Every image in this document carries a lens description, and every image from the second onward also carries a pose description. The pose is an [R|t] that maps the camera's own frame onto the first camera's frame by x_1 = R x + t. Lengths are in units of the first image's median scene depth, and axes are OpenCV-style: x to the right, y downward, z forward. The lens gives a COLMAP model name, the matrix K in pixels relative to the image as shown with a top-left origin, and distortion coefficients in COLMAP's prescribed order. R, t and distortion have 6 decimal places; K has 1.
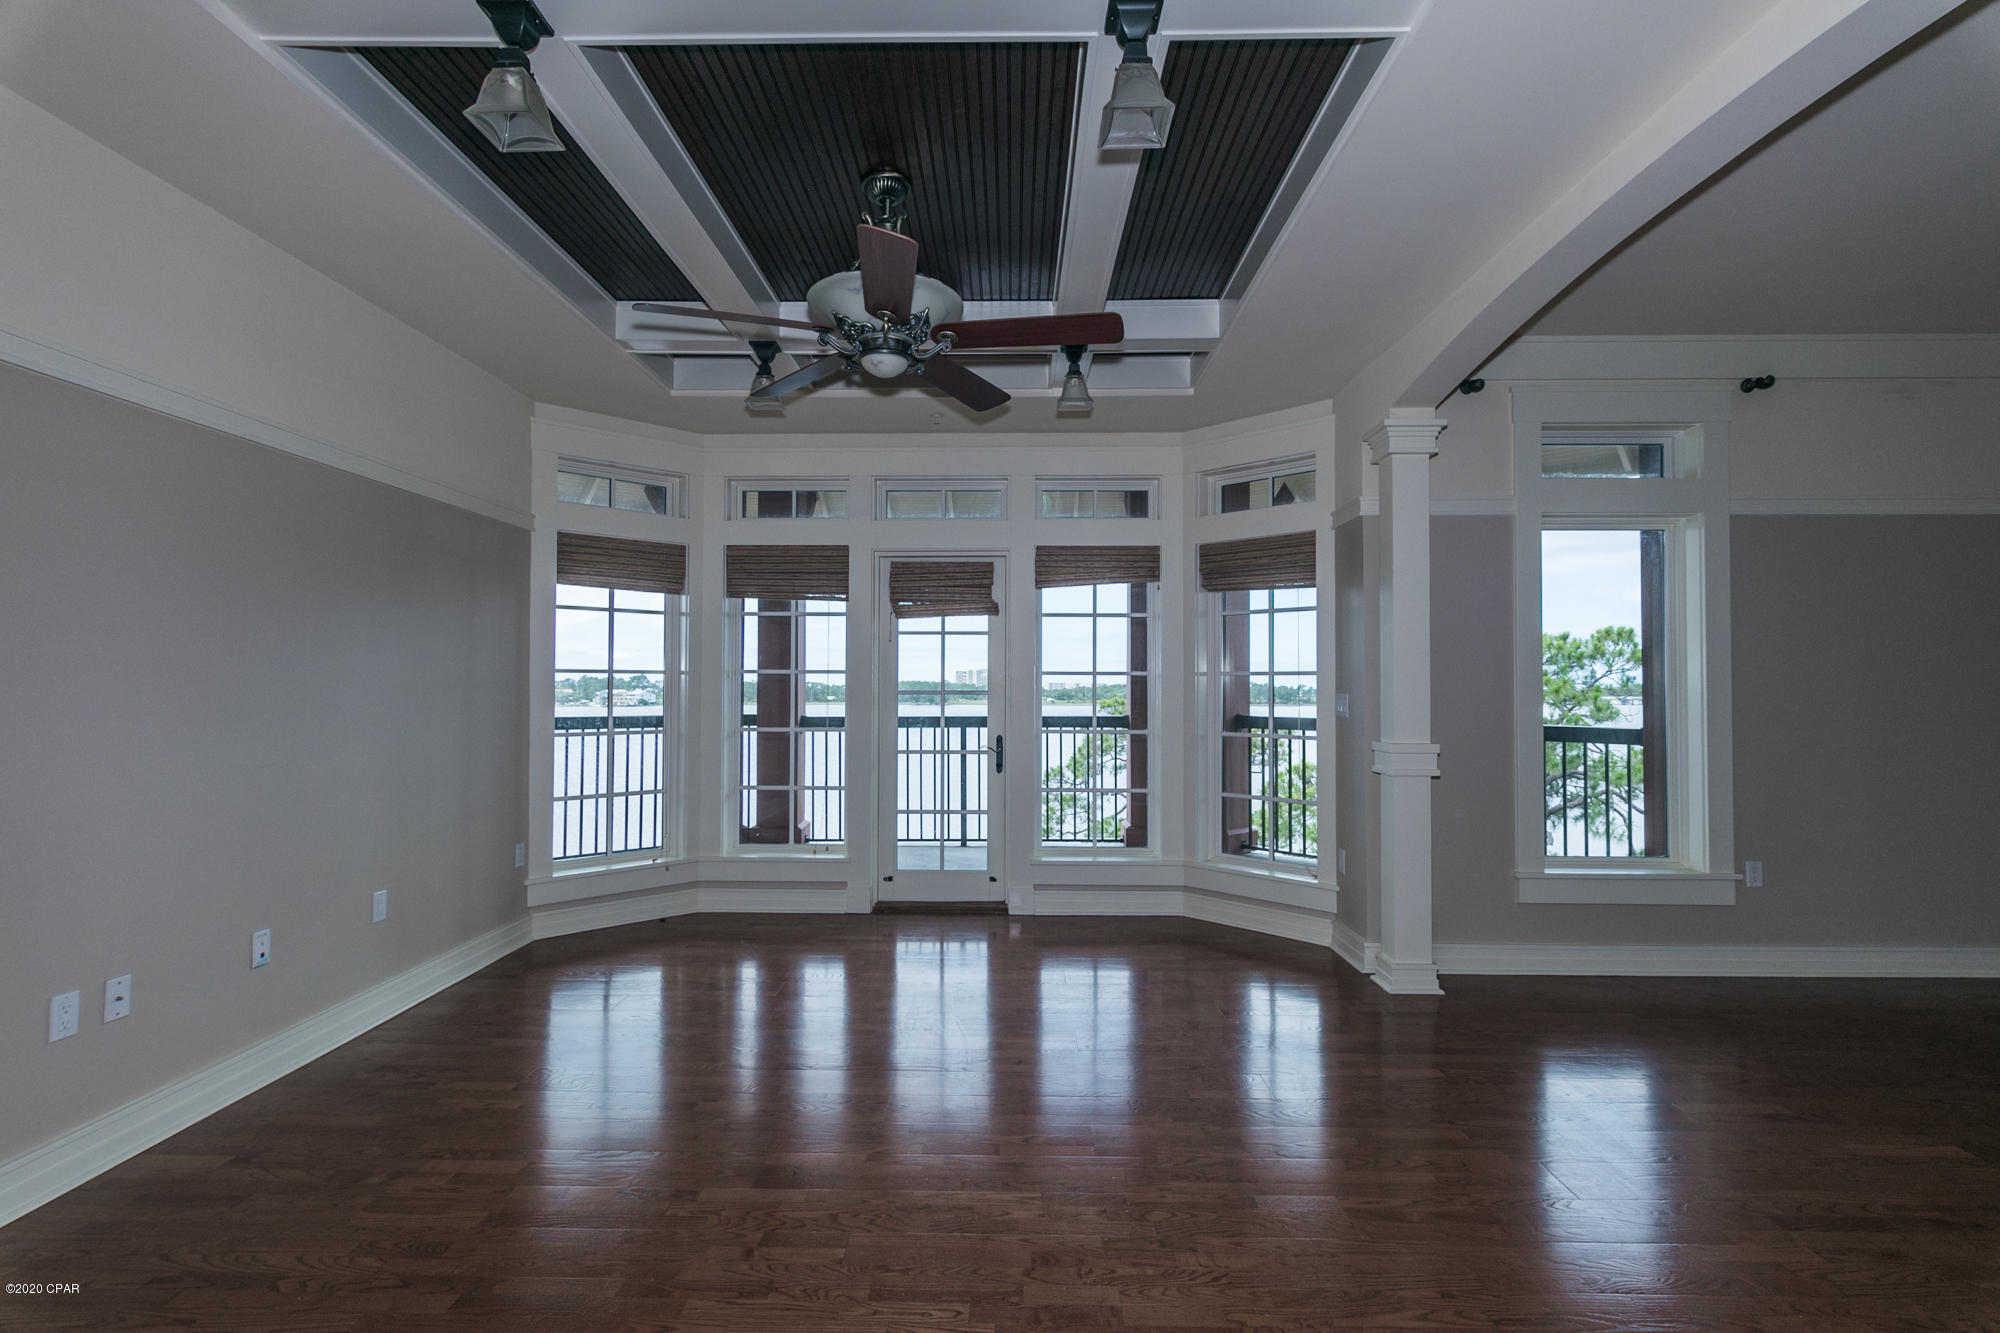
lens RADIAL K [[963.2, 0, 998.1], [0, 963.2, 670.7], [0, 0, 1]] dist [0.000194, -0.001330]
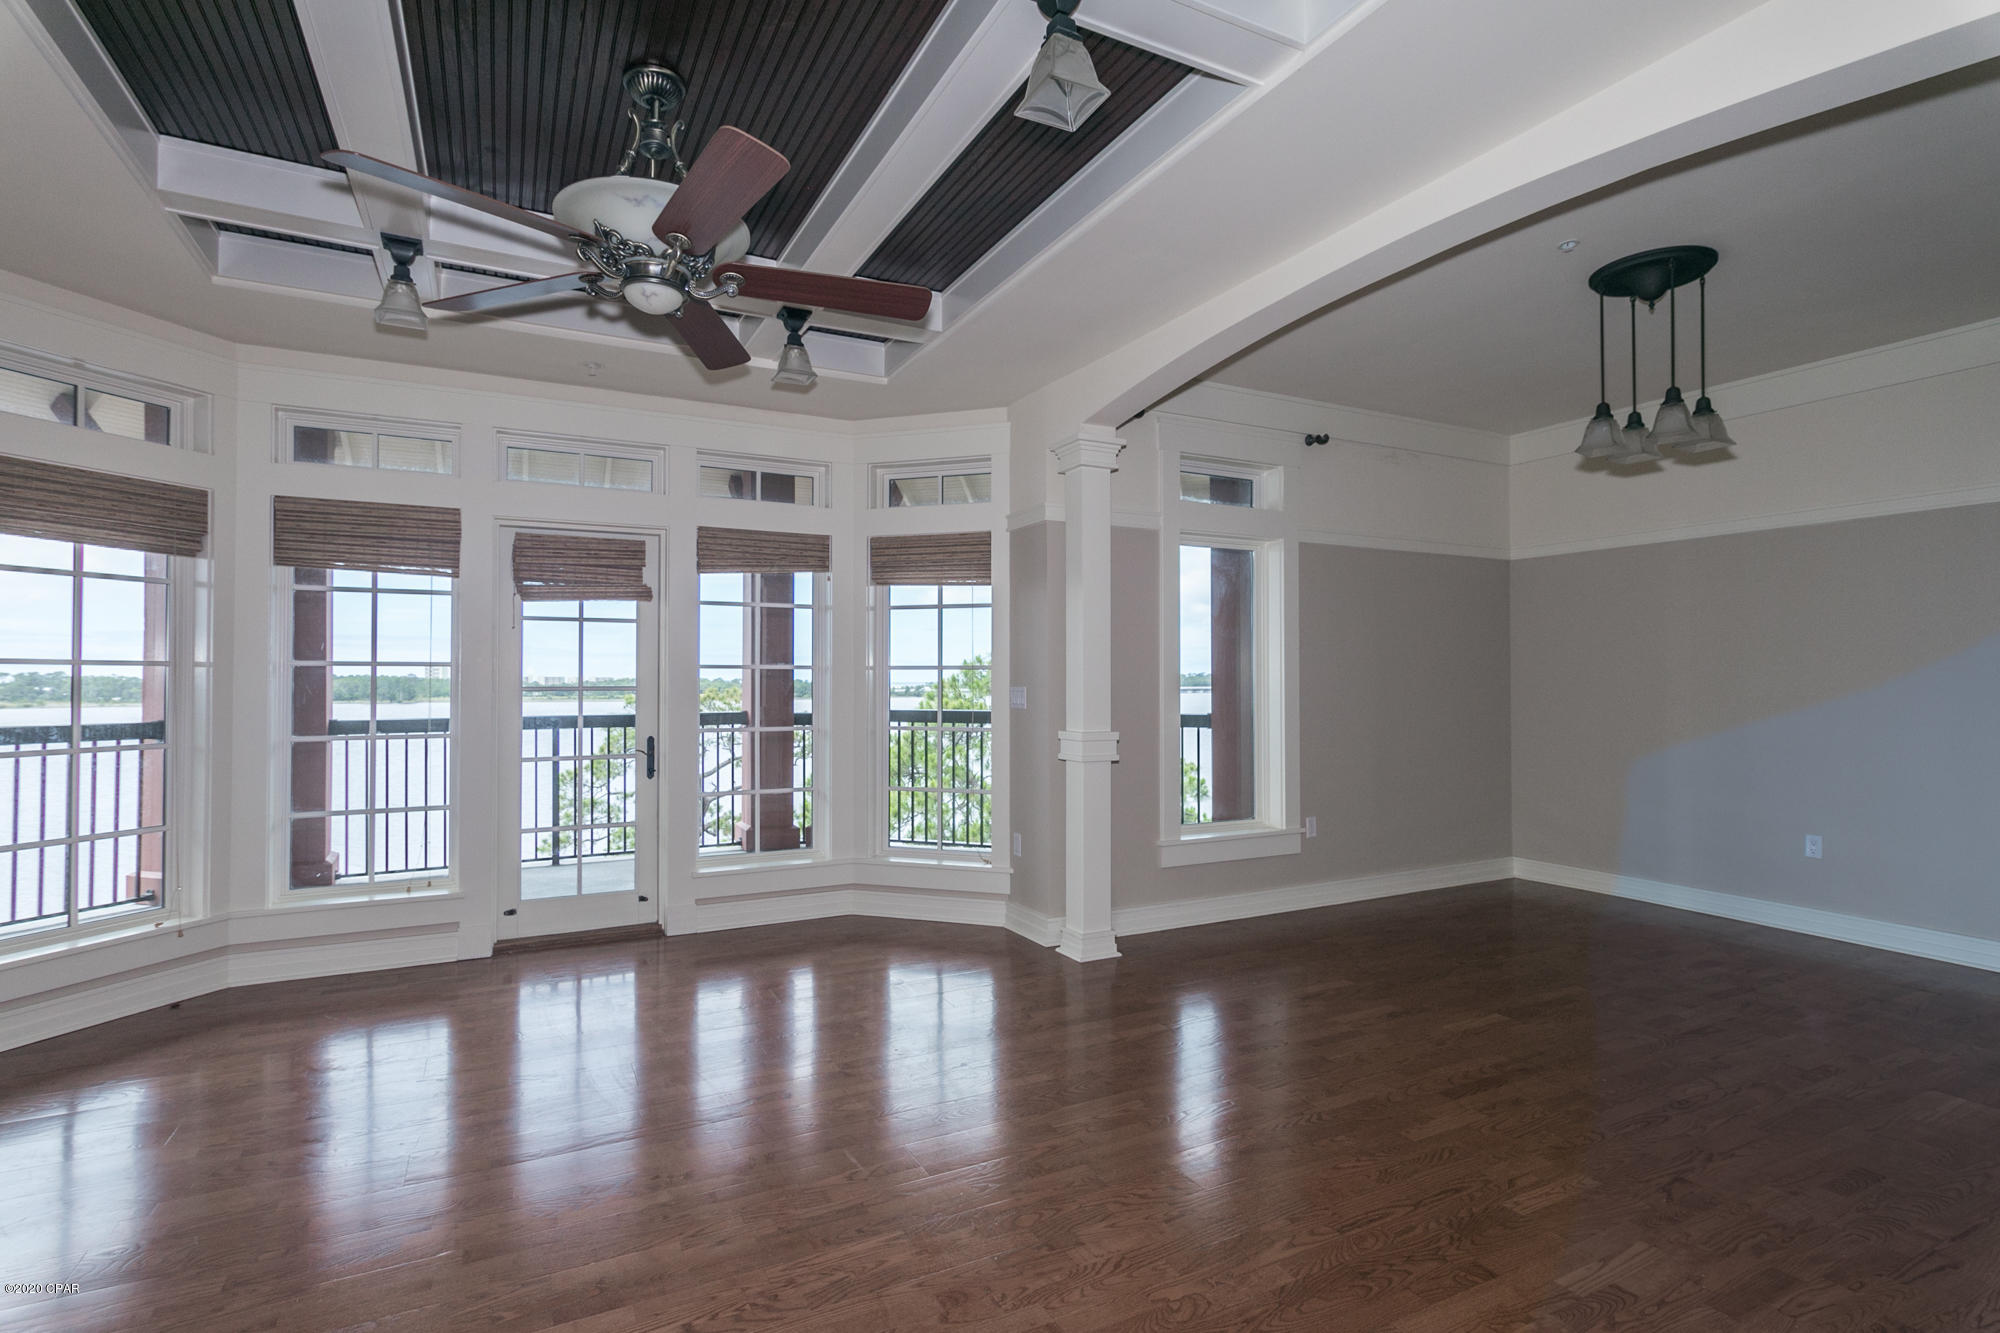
lens RADIAL K [[963.2, 0, 998.1], [0, 963.2, 670.7], [0, 0, 1]] dist [0.000194, -0.001330]
pose [[0.878576, 0.001181, 0.477602, -0.158898], [-0.004584, 0.999972, 0.005958, -0.000241], [-0.477581, -0.007424, 0.878556, 0.074288]]
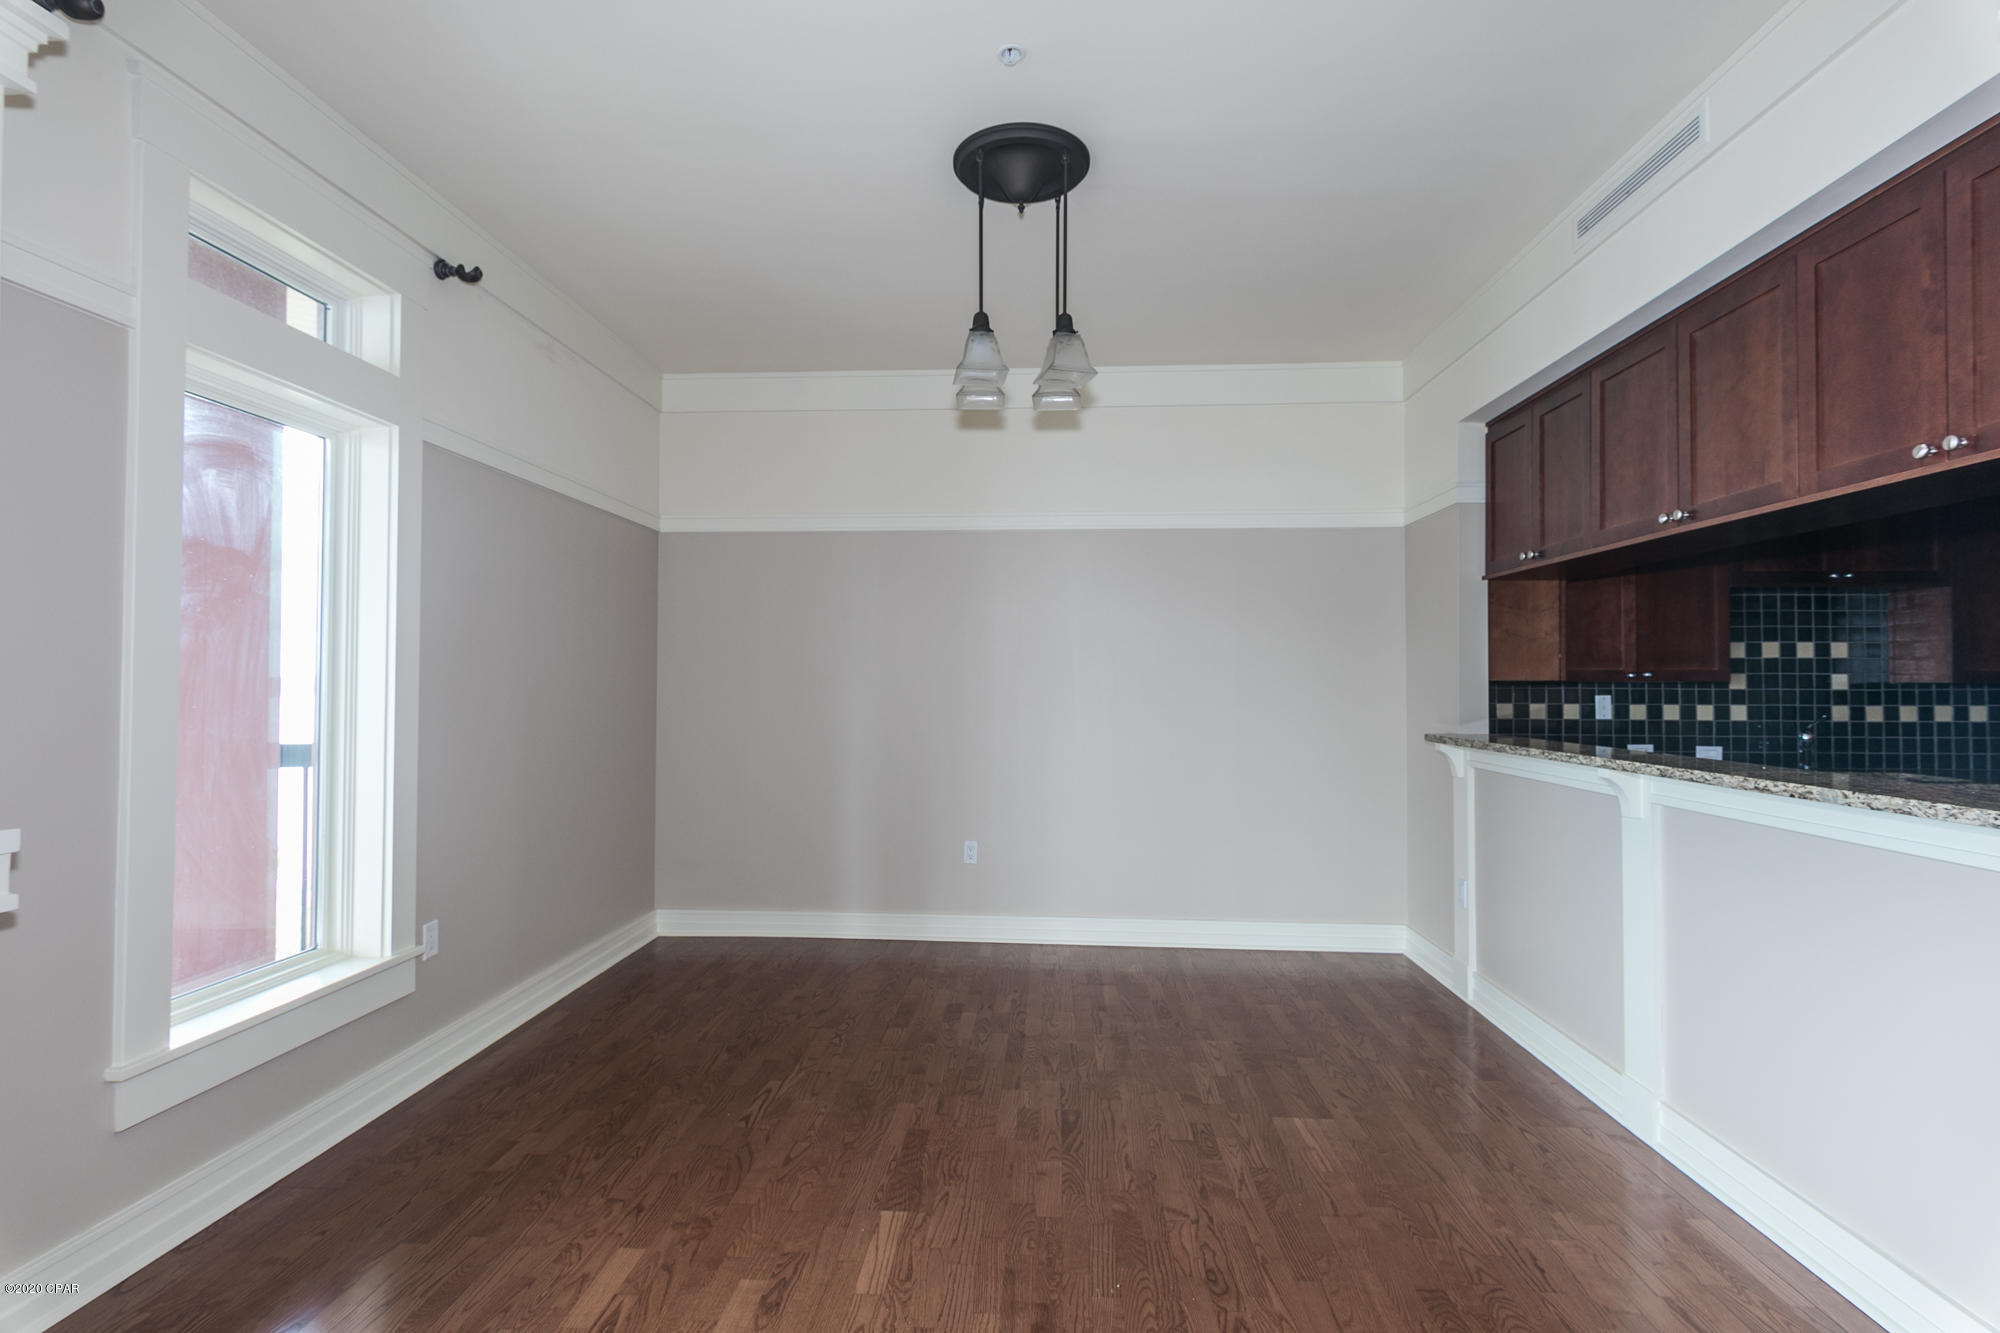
lens RADIAL K [[949.9, 0, 981.0], [0, 949.9, 661.4], [0, 0, 1]] dist [0.001193, 0.000492]
pose [[0.038204, 0.021016, 0.999049, 0.070505], [-0.019366, 0.999607, -0.020287, 0.006668], [-0.999082, -0.018573, 0.038596, 0.489870]]
